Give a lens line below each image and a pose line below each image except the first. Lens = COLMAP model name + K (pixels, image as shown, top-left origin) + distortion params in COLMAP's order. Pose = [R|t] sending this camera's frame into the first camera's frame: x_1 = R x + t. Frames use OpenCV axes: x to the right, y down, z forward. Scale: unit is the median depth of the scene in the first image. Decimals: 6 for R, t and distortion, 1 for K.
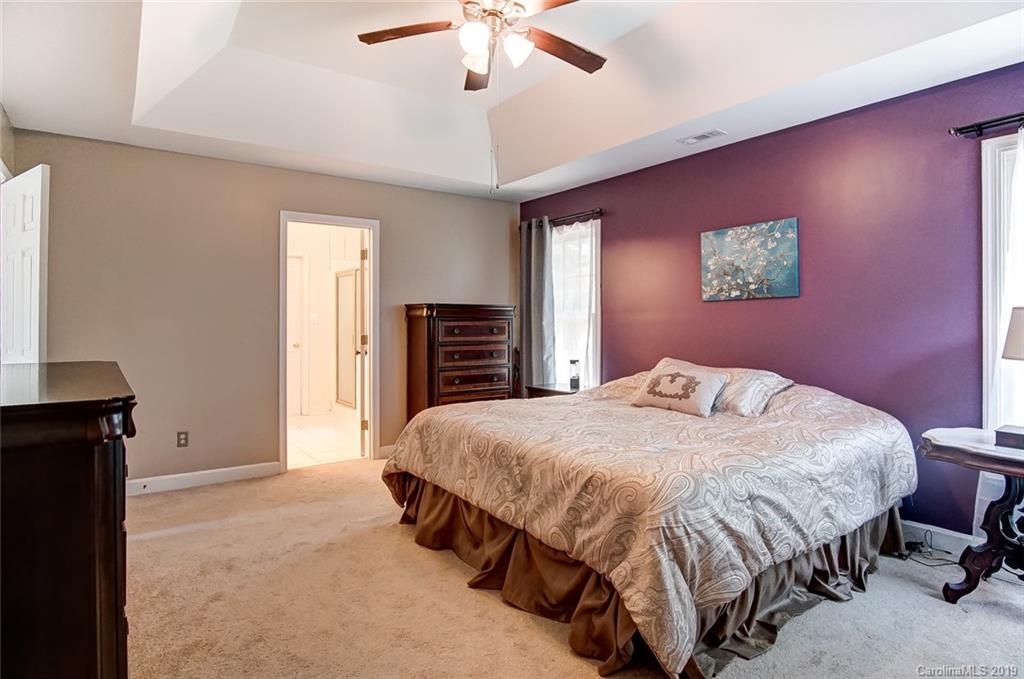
lens RADIAL K [[550.6, 0, 512.0], [0, 550.6, 339.5], [0, 0, 1]] dist [-0.017680, -0.000174]
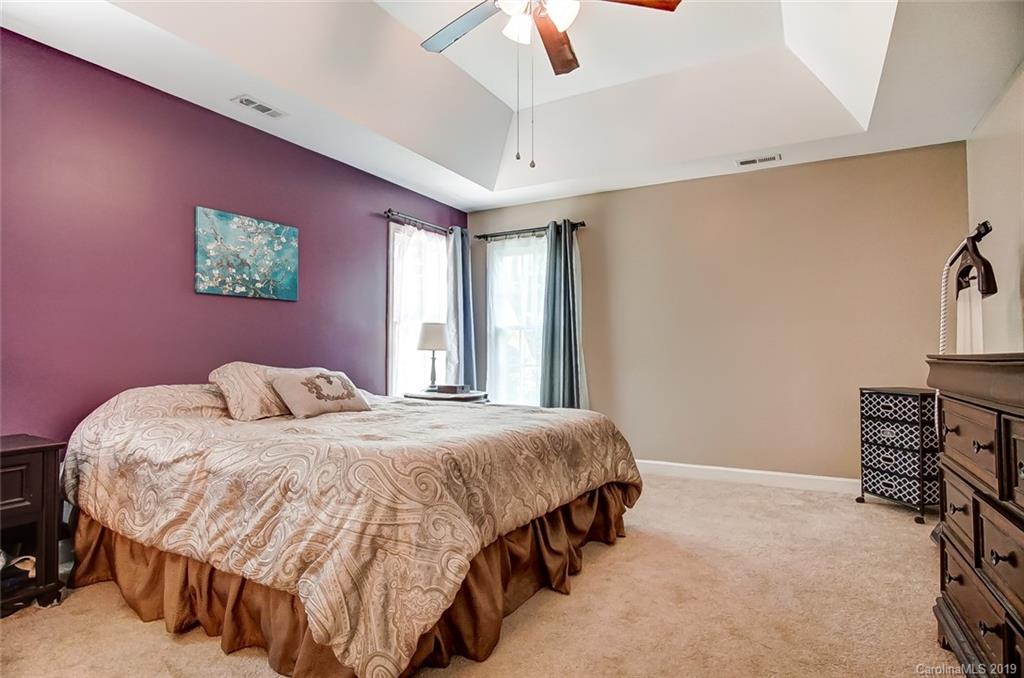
lens RADIAL K [[550.6, 0, 512.0], [0, 550.6, 339.0], [0, 0, 1]] dist [-0.017680, -0.000174]
pose [[-0.422023, 0.027459, 0.906169, -0.589825], [0.031729, 0.999376, -0.015507, 0.024731], [-0.906030, 0.022208, -0.422631, 0.987765]]
